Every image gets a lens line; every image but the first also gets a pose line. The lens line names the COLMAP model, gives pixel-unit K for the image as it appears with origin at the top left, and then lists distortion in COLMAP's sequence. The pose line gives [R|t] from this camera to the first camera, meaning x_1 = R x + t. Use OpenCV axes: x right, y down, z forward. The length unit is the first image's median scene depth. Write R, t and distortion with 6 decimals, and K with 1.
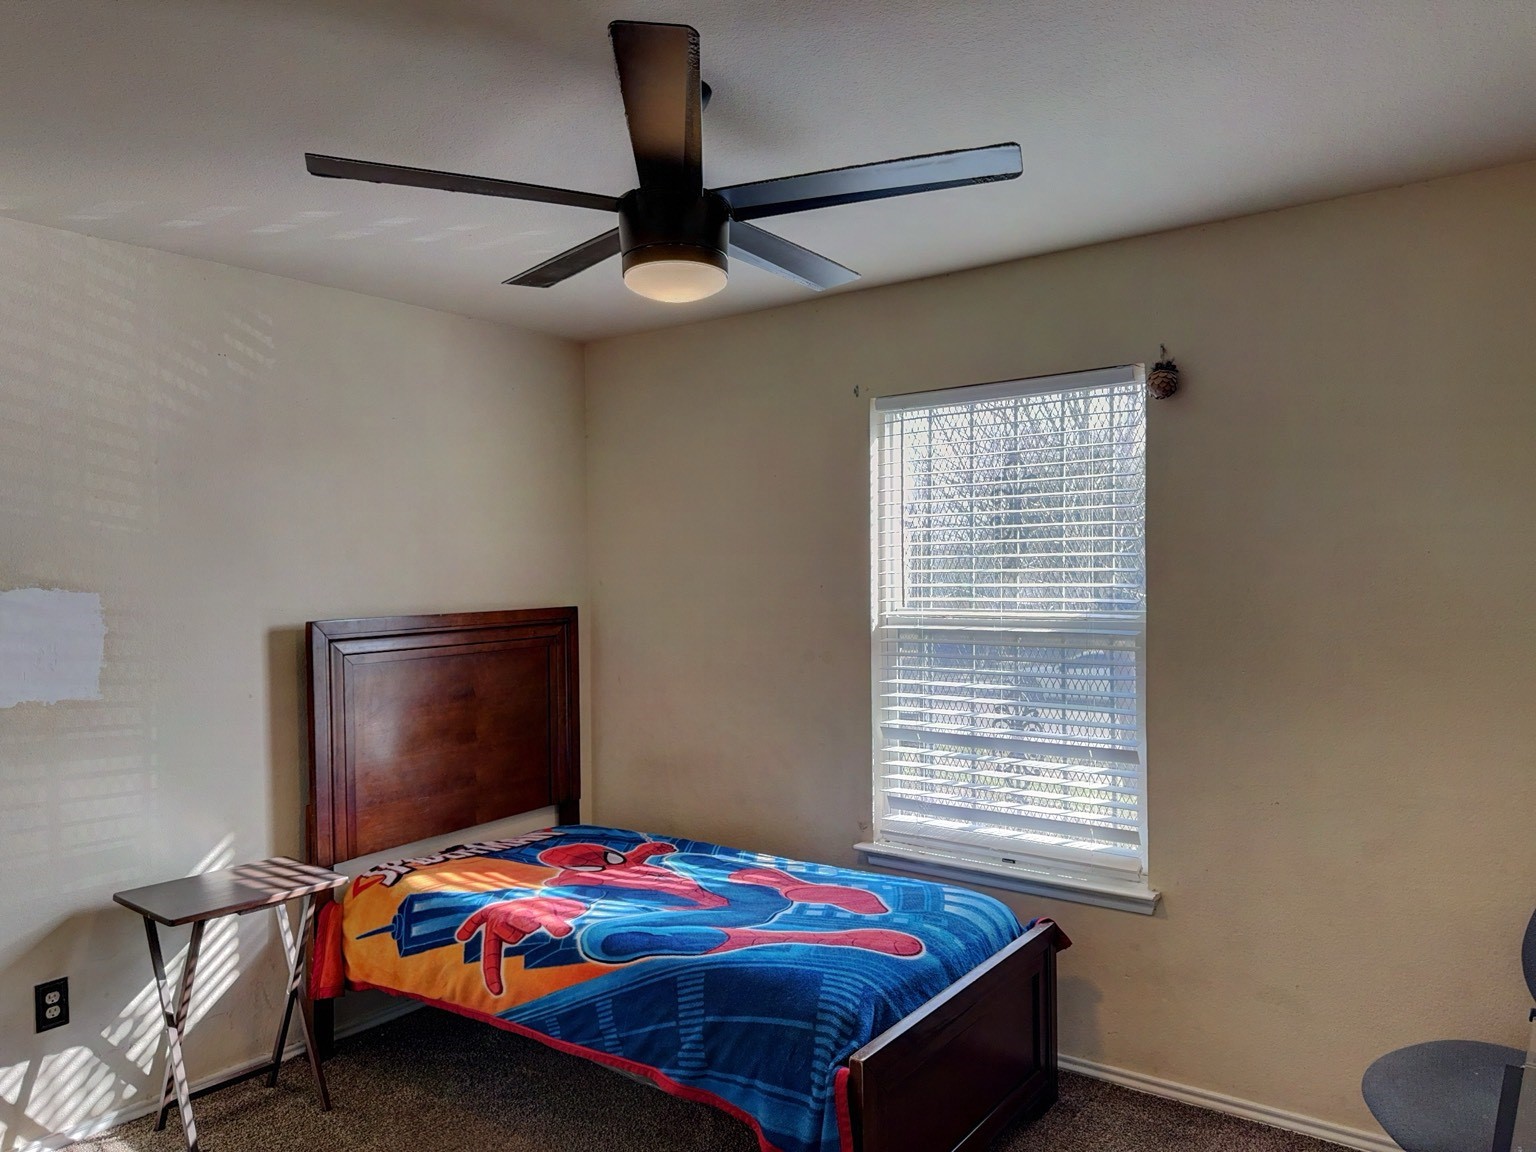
lens RADIAL K [[1079.5, 0, 764.7], [0, 1079.5, 583.9], [0, 0, 1]] dist [0.112947, -0.147614]
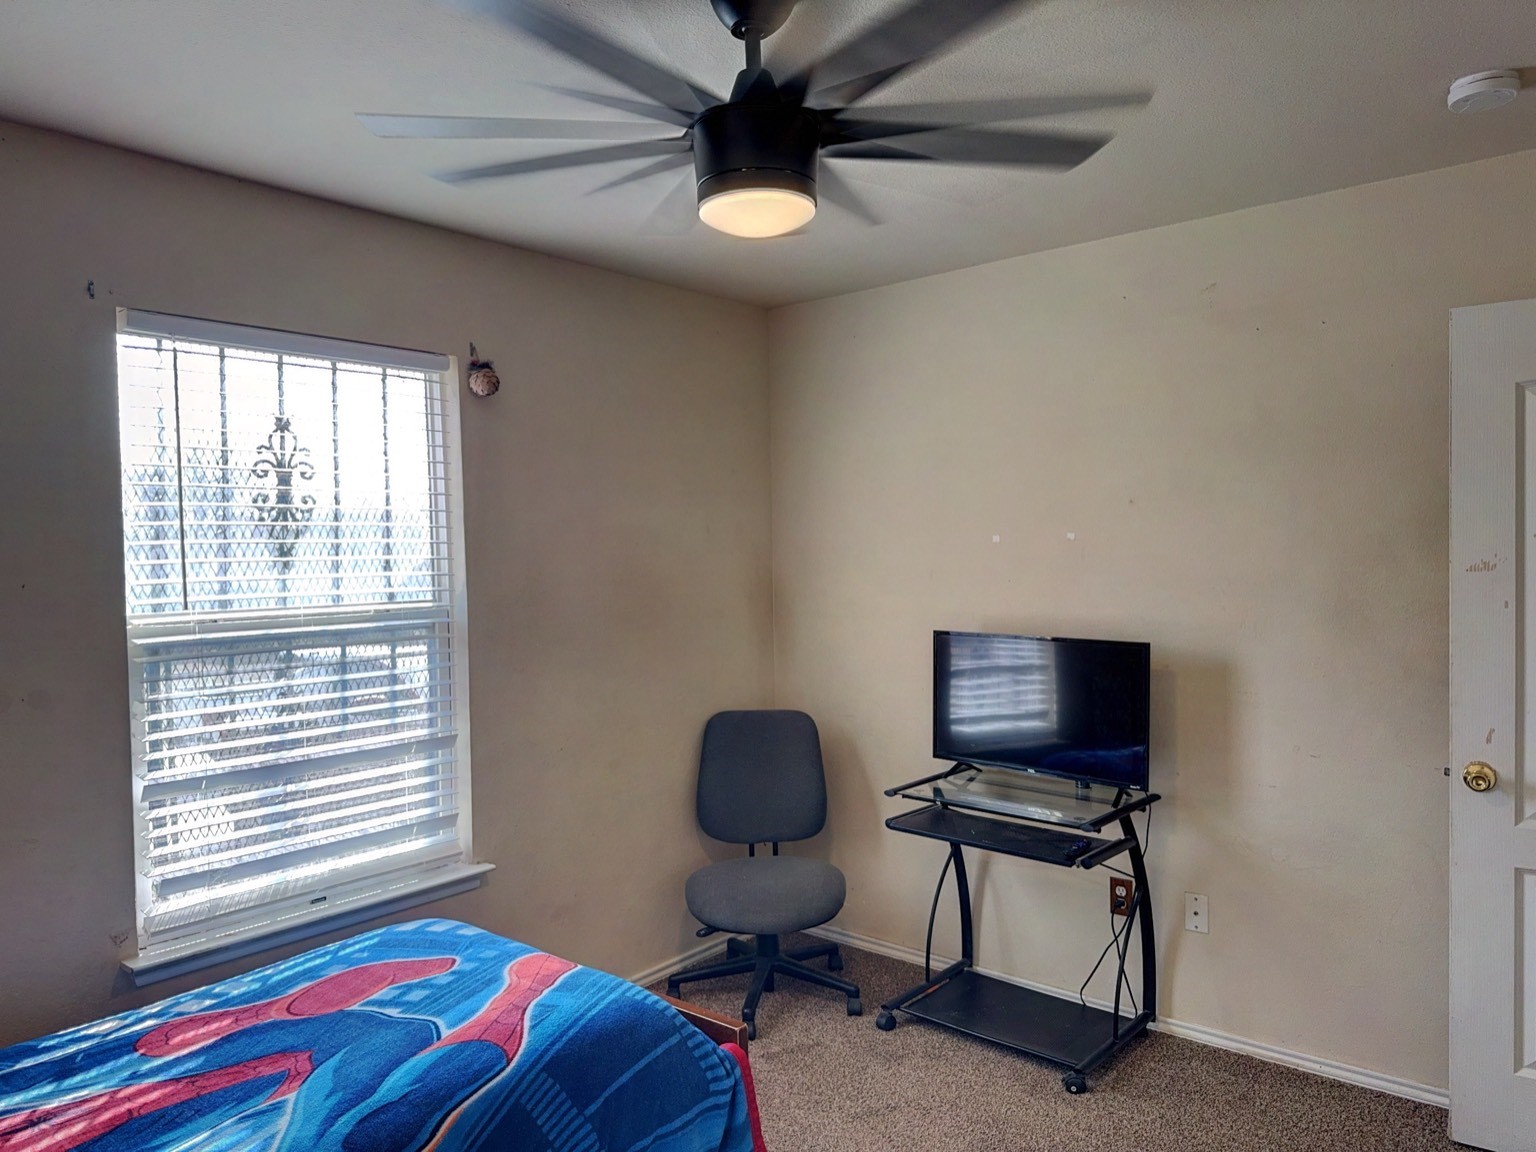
lens RADIAL K [[1156.9, 0, 717.8], [0, 1156.9, 578.1], [0, 0, 1]] dist [-0.001258, -0.005040]
pose [[0.034936, -0.006647, 0.999367, -0.687110], [0.029138, 0.999560, 0.005630, 0.007337], [-0.998965, 0.028923, 0.035115, 0.674318]]
